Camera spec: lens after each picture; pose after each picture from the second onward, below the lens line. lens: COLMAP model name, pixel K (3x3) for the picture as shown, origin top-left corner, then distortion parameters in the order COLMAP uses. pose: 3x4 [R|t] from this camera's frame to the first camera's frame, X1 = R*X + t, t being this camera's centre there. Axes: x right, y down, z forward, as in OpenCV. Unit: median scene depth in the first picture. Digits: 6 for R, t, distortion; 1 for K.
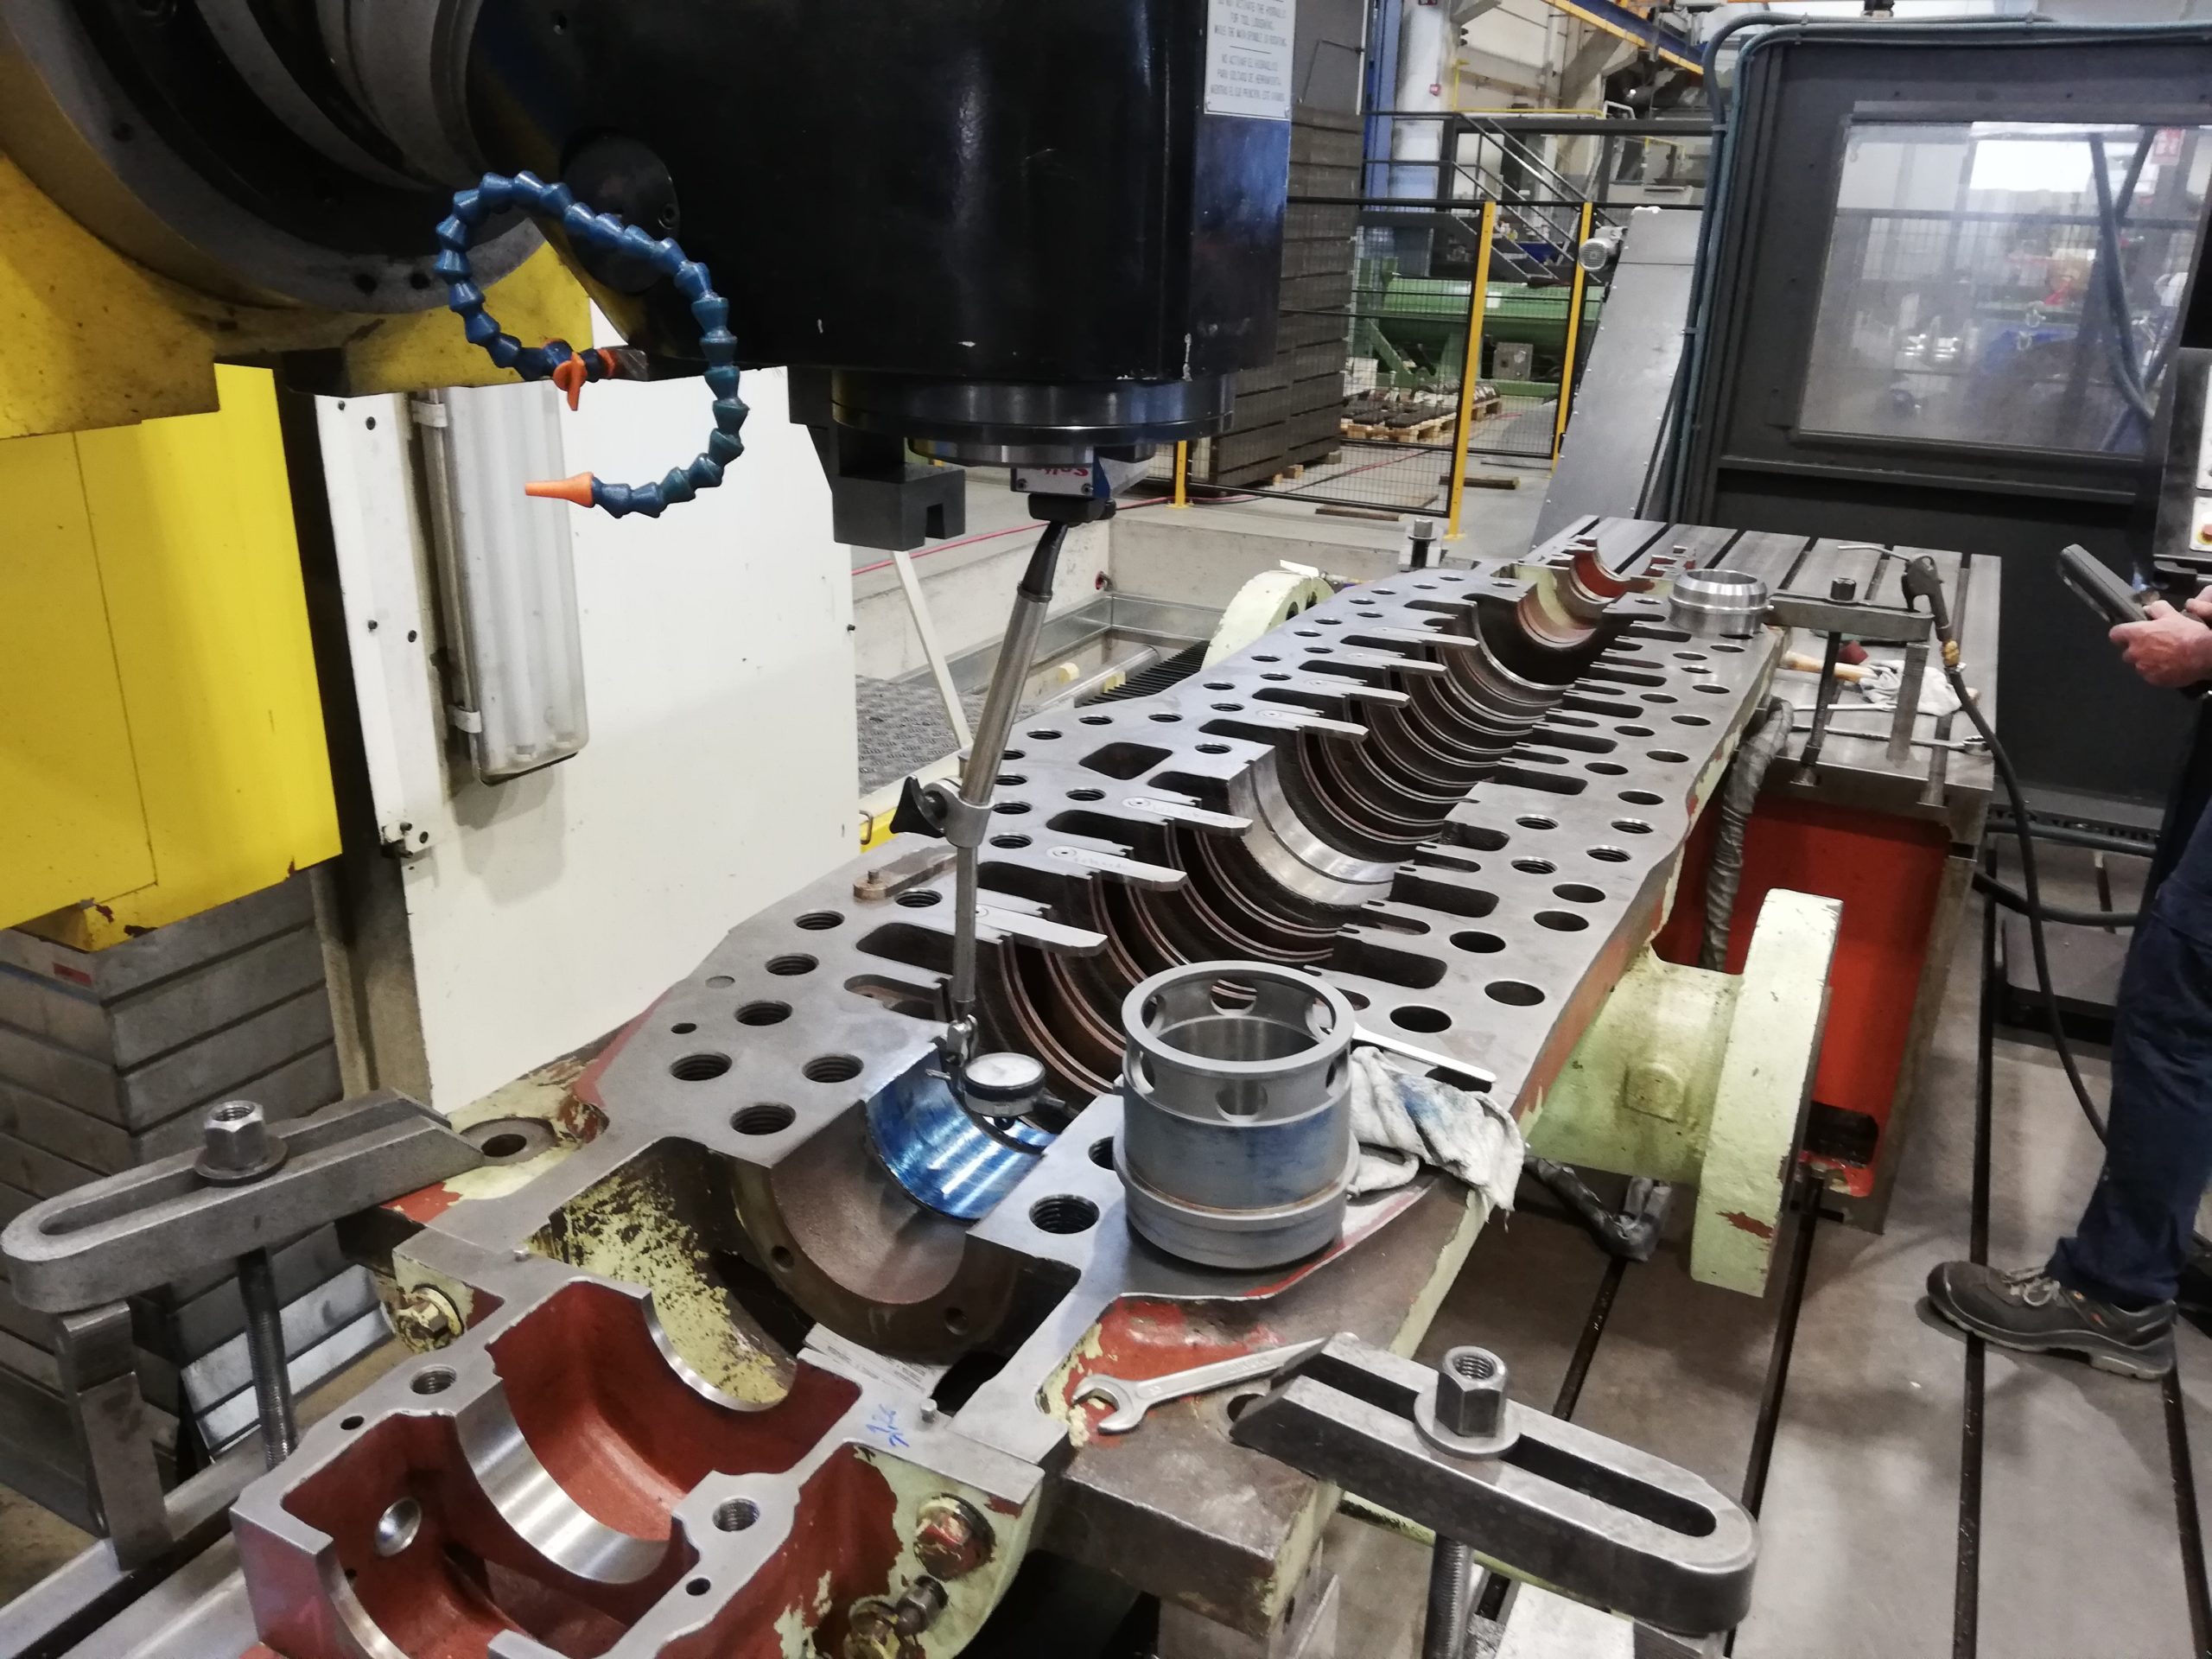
lens RADIAL K [[1687.1, 0, 1092.8], [0, 1687.1, 913.3], [0, 0, 1]] dist [0.045596, -0.004082]
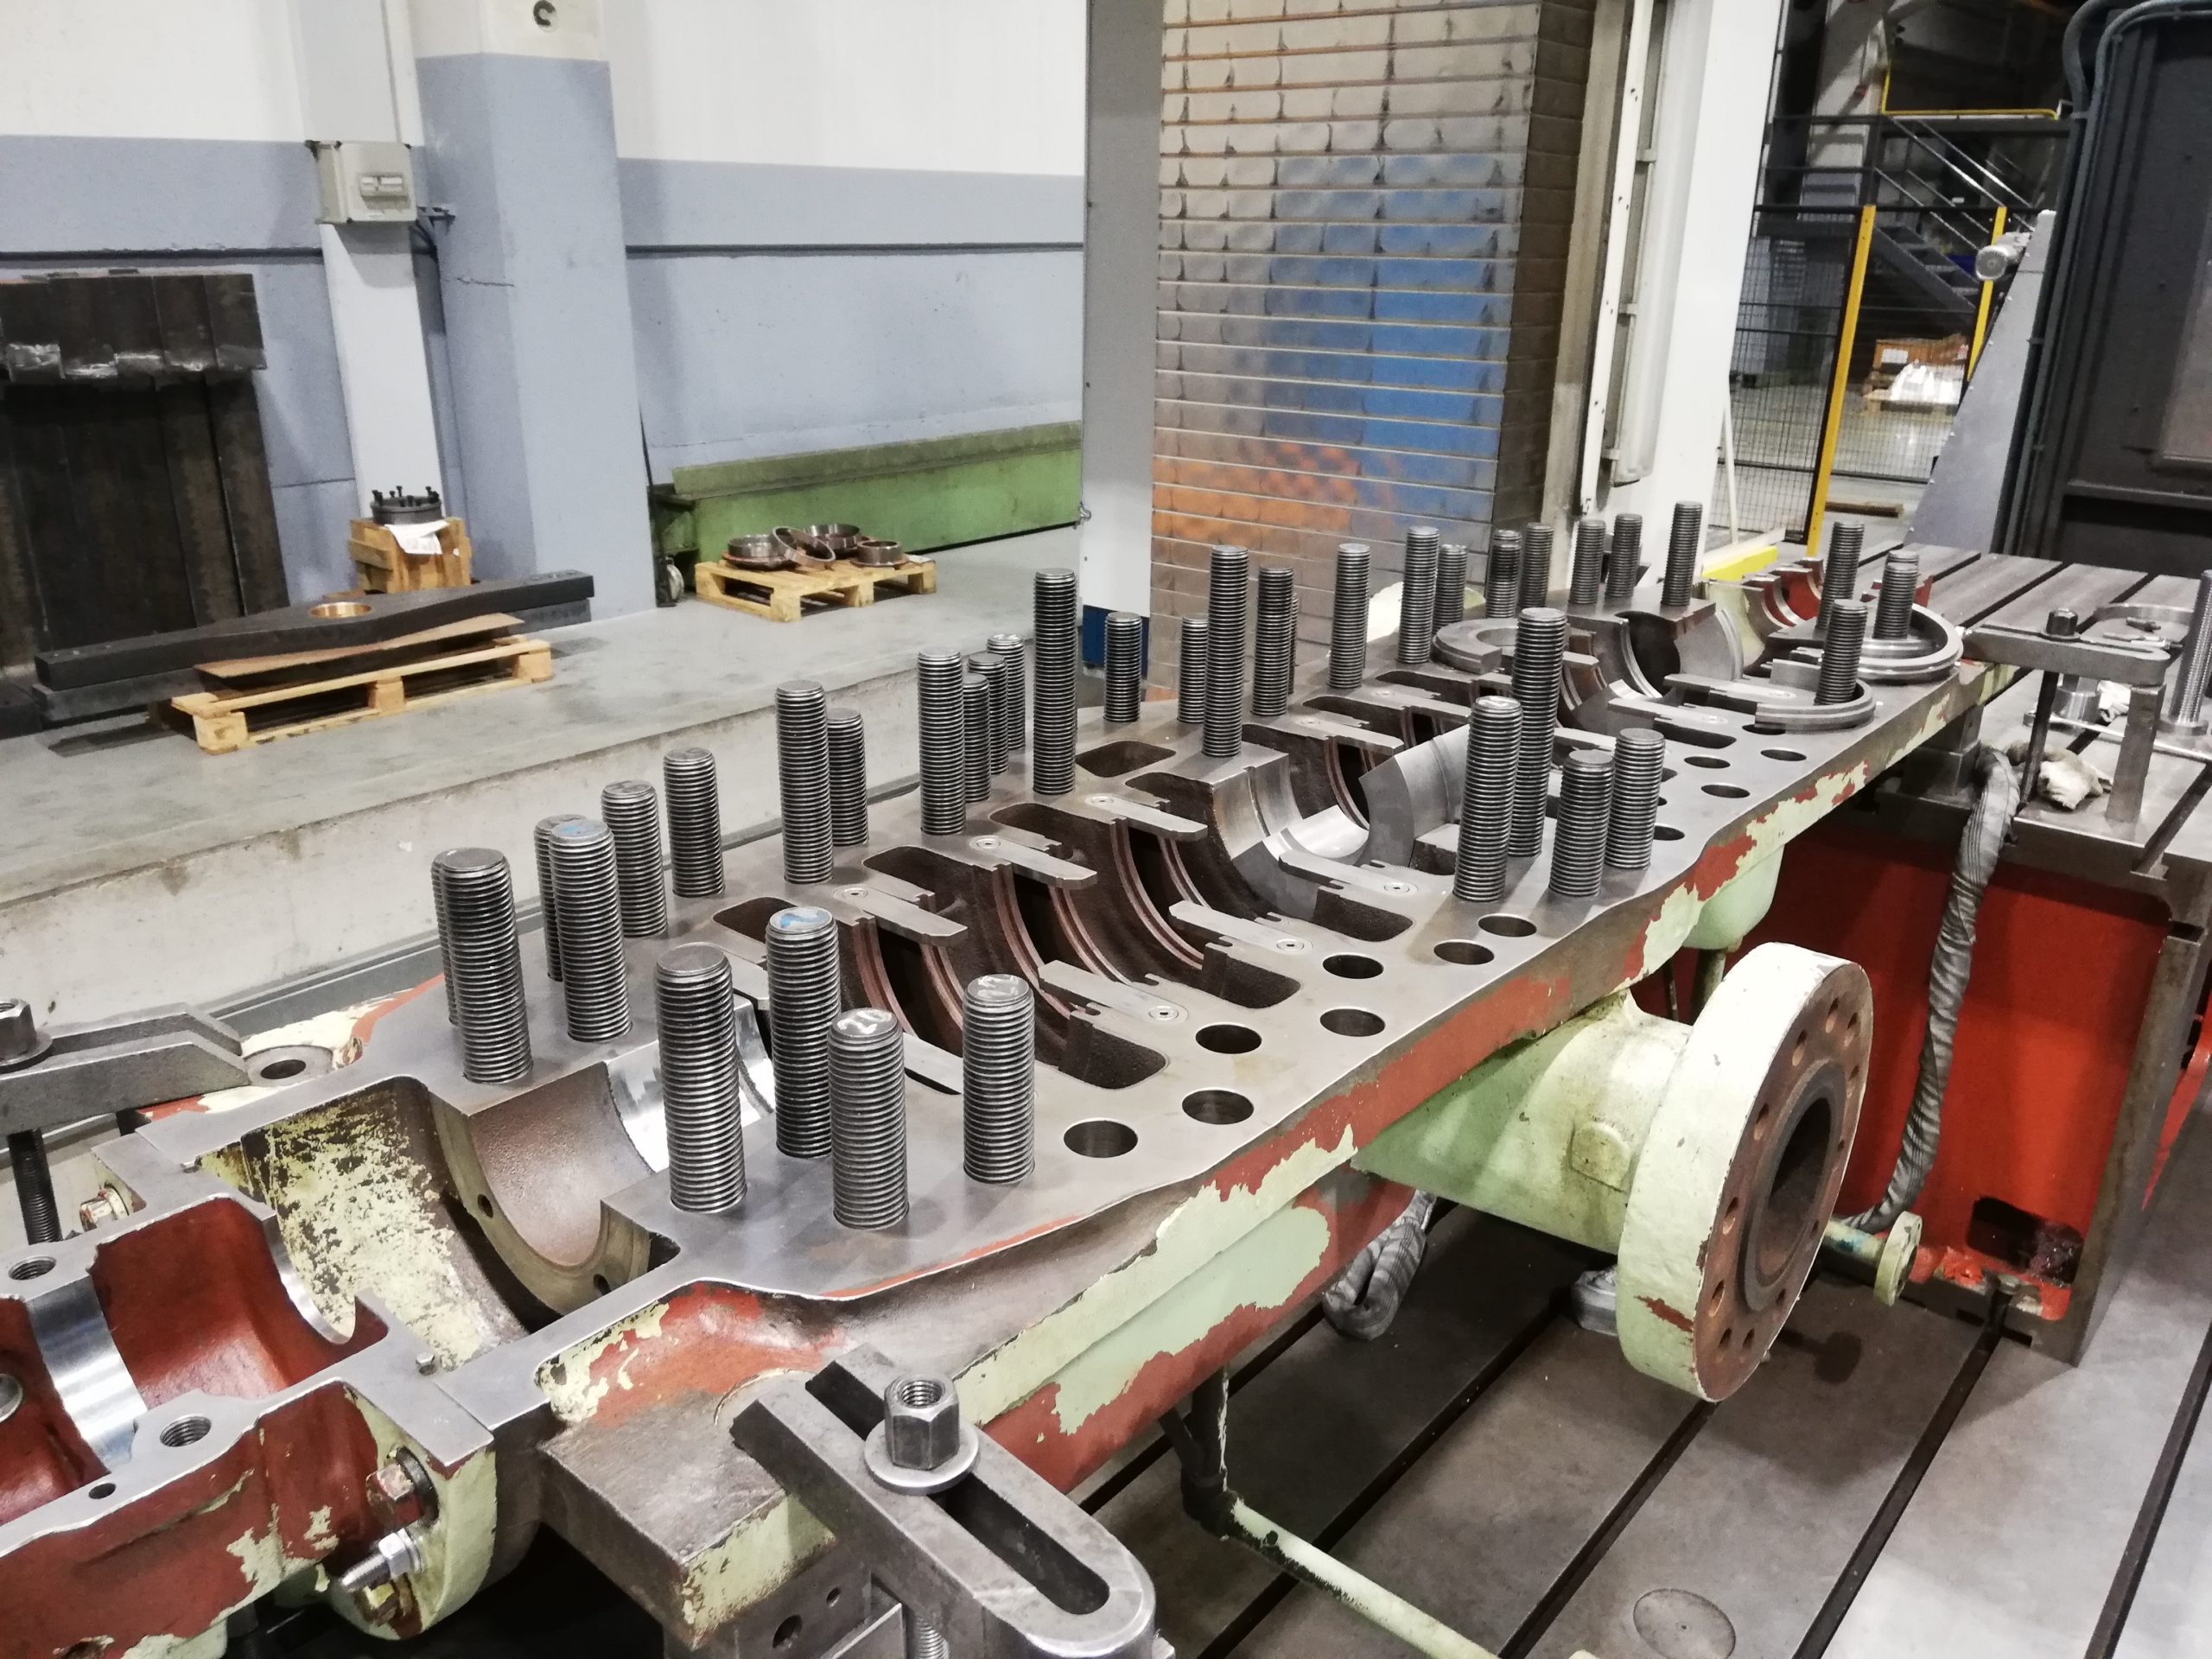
lens RADIAL K [[1694.4, 0, 1165.5], [0, 1694.4, 923.8], [0, 0, 1]] dist [0.005015, 0.004442]
pose [[0.970634, 0.079754, -0.226954, 0.316594], [-0.081796, 0.996649, 0.000408, 0.001601], [0.226226, 0.018167, 0.973905, 0.077295]]
